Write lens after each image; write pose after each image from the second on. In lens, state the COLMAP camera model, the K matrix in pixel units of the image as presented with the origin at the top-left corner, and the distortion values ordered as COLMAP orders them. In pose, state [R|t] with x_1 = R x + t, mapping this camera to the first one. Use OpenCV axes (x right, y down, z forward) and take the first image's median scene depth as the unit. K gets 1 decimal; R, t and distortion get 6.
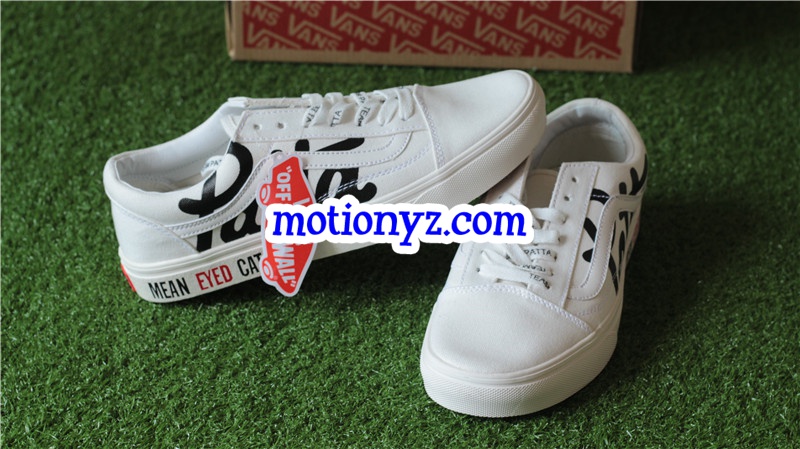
lens RADIAL K [[2014.4, 0, 400.0], [0, 2014.4, 224.5], [0, 0, 1]] dist [-0.083941, -0.398030]
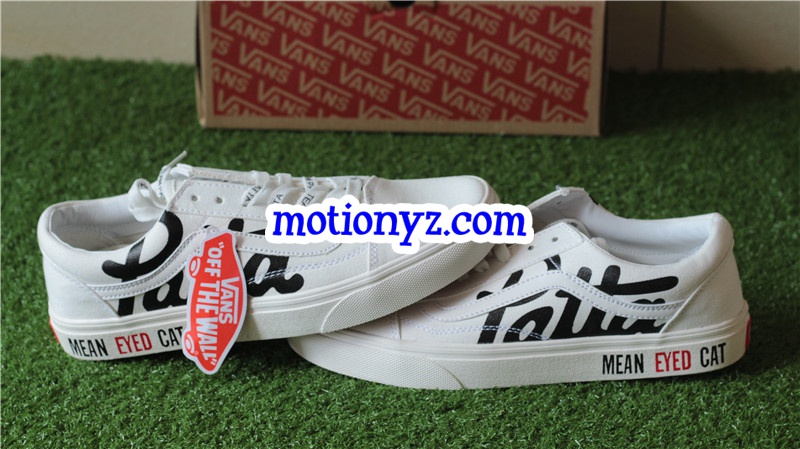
lens RADIAL K [[2014.4, 0, 400.0], [0, 2014.4, 224.5], [0, 0, 1]] dist [-0.083941, -0.398030]
pose [[0.999806, -0.008779, -0.017632, 0.033818], [0.006857, 0.994318, -0.106230, 0.076488], [0.018464, 0.106089, 0.994185, 0.002889]]
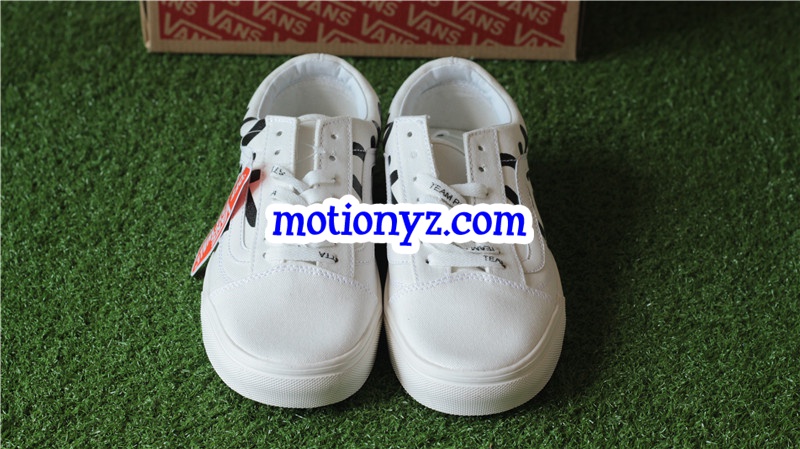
lens RADIAL K [[2014.4, 0, 400.0], [0, 2014.4, 224.5], [0, 0, 1]] dist [-0.083941, -0.398030]
pose [[0.999645, -0.013482, 0.022966, 0.011023], [0.012412, 0.998860, 0.046101, -0.044642], [-0.023562, -0.045800, 0.998673, 0.064481]]
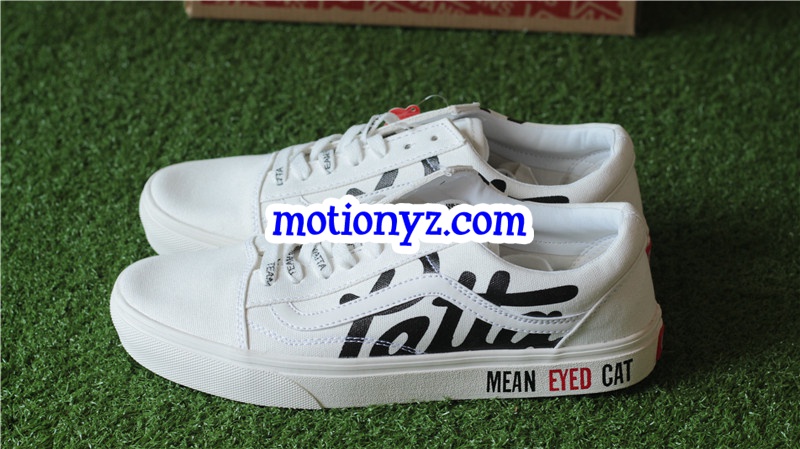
lens RADIAL K [[2014.4, 0, 400.0], [0, 2014.4, 224.5], [0, 0, 1]] dist [-0.083941, -0.398030]
pose [[0.999573, 0.011319, -0.026934, 0.037081], [-0.010914, 0.999826, 0.015106, -0.004040], [0.027101, -0.014806, 0.999523, 0.106064]]
